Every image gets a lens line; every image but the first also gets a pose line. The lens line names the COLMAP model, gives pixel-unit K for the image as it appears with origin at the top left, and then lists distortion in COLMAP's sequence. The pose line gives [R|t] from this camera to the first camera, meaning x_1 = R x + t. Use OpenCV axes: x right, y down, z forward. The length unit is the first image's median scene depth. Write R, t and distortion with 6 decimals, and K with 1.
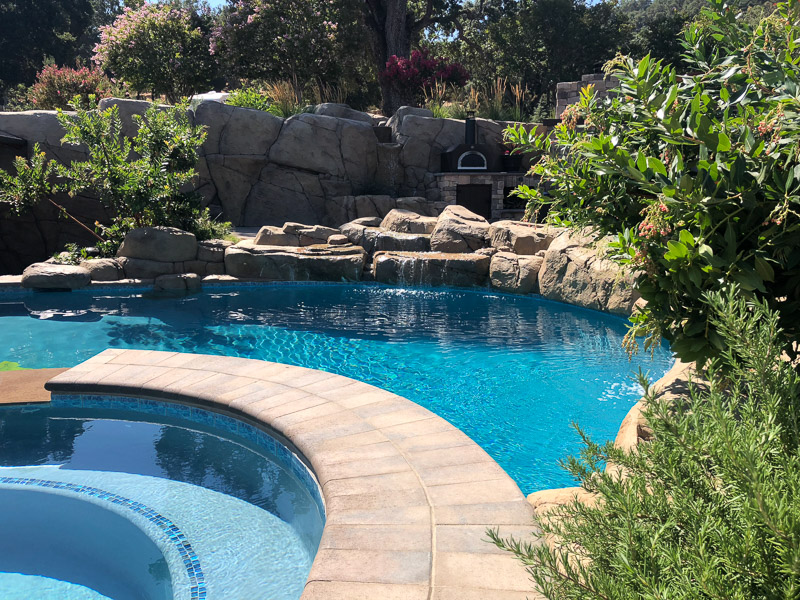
lens RADIAL K [[644.7, 0, 400.0], [0, 644.7, 300.0], [0, 0, 1]] dist [0.111910, -0.387254]
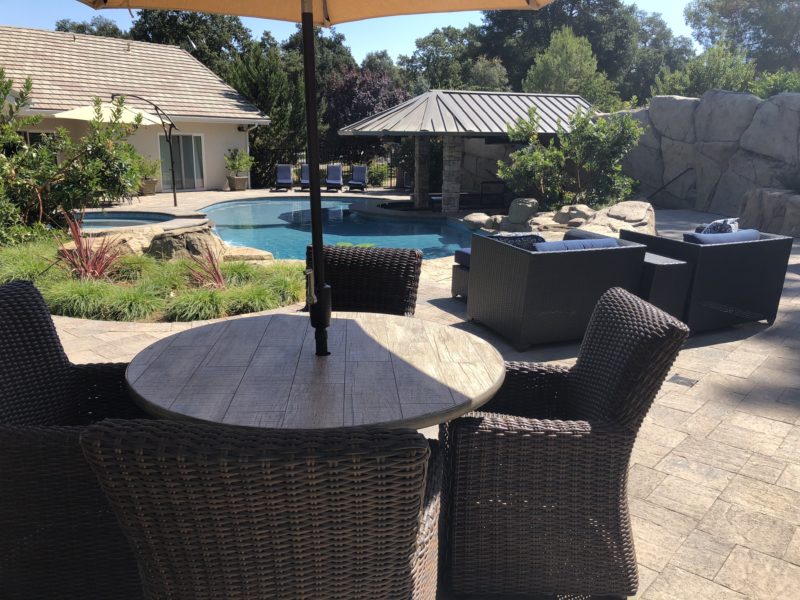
lens RADIAL K [[655.6, 0, 401.1], [0, 655.6, 292.1], [0, 0, 1]] dist [0.036639, -0.027781]
pose [[0.034389, 0.217243, -0.975512, 0.791384], [-0.190005, 0.959708, 0.207025, -0.120189], [0.981181, 0.178232, 0.074280, 0.491493]]
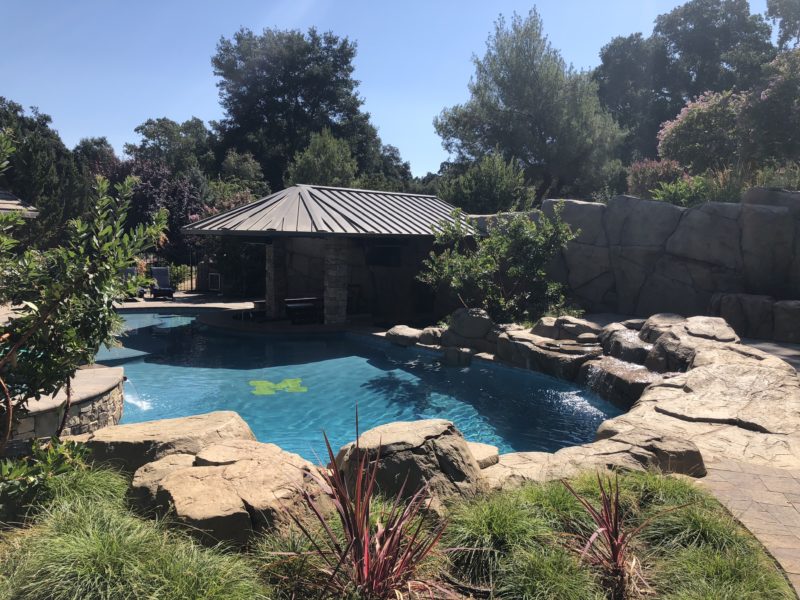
lens RADIAL K [[651.0, 0, 402.0], [0, 651.0, 296.0], [0, 0, 1]] dist [0.019451, -0.020211]
pose [[0.470744, 0.078592, -0.878763, 0.491048], [-0.171287, 0.985214, -0.003644, -0.079949], [0.865483, 0.152236, 0.477245, 0.204868]]
